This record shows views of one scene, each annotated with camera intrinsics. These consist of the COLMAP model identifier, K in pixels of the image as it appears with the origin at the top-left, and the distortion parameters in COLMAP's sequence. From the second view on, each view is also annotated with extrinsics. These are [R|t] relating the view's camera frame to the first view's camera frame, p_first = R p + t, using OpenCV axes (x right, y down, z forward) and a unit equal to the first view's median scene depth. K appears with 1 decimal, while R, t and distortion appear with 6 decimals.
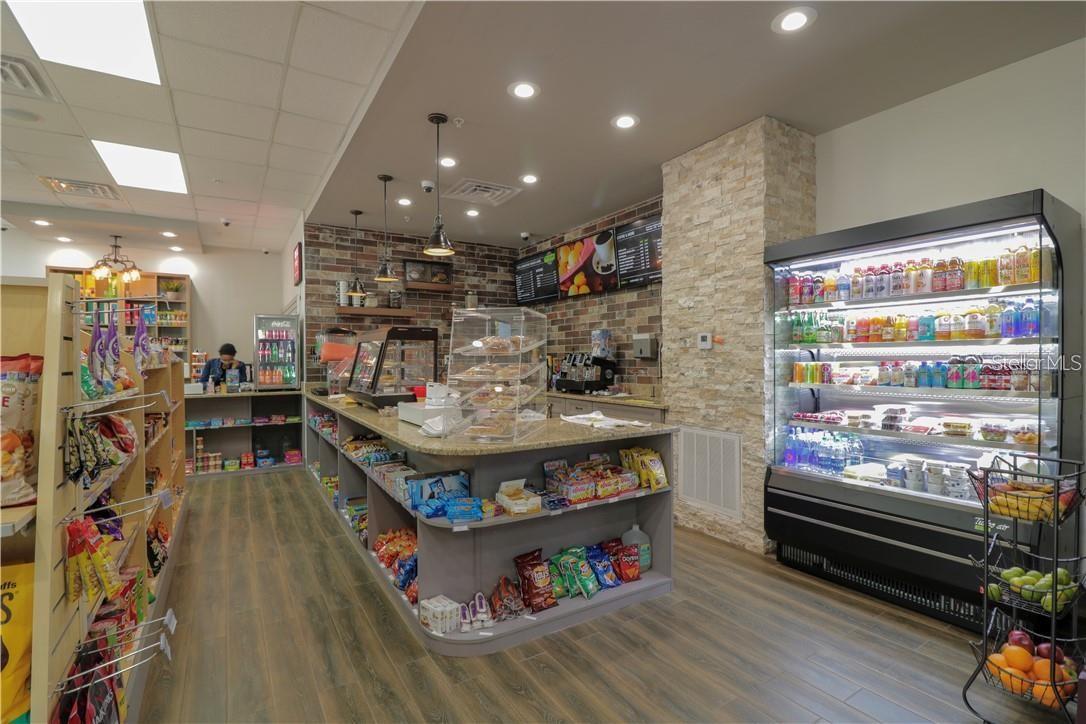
lens RADIAL K [[504.2, 0, 544.2], [0, 504.2, 362.6], [0, 0, 1]] dist [-0.010910, -0.002015]
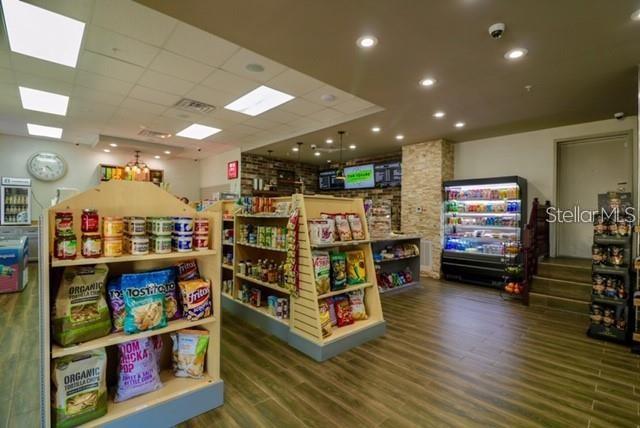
lens RADIAL K [[297.1, 0, 319.8], [0, 297.1, 213.7], [0, 0, 1]] dist [-0.010910, -0.002015]
pose [[0.981630, 0.020234, 0.189717, -0.654622], [-0.018425, 0.999766, -0.011298, 0.012207], [-0.189901, 0.007595, 0.981774, -0.674006]]
